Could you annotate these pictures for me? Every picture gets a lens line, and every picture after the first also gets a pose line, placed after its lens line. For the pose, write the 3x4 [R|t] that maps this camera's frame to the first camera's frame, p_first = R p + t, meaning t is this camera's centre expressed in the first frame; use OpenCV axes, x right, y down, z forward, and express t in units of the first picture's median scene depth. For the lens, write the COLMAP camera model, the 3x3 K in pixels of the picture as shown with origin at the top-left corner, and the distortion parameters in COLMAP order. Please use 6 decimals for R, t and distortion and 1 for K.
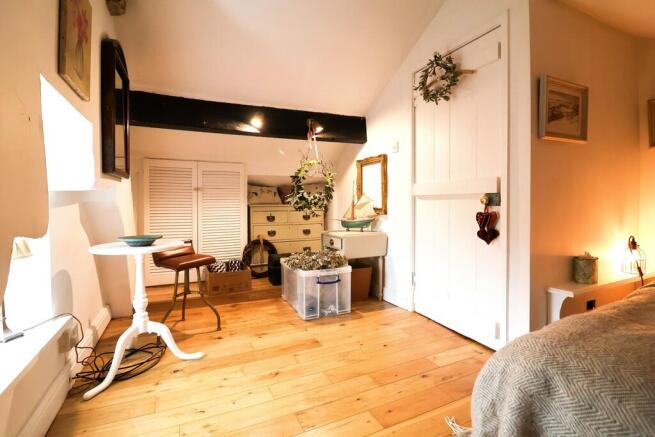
lens RADIAL K [[302.2, 0, 327.5], [0, 302.2, 218.5], [0, 0, 1]] dist [0.001301, -0.014214]
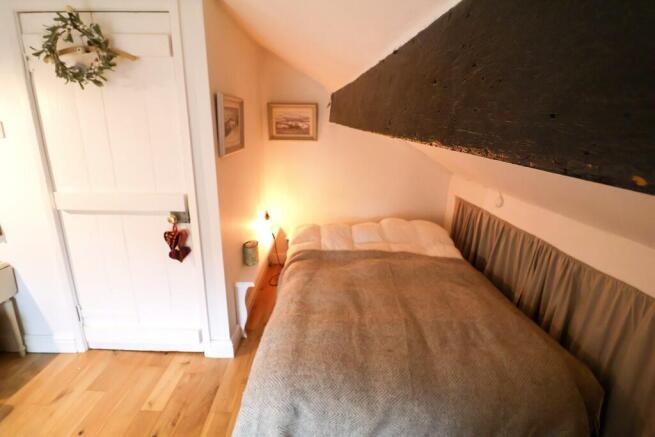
lens RADIAL K [[302.2, 0, 327.5], [0, 302.2, 218.5], [0, 0, 1]] dist [0.001301, -0.014214]
pose [[0.418033, -0.238447, 0.876579, -0.071623], [0.010069, 0.966094, 0.257995, -0.282969], [-0.908376, -0.099025, 0.406260, 0.211024]]
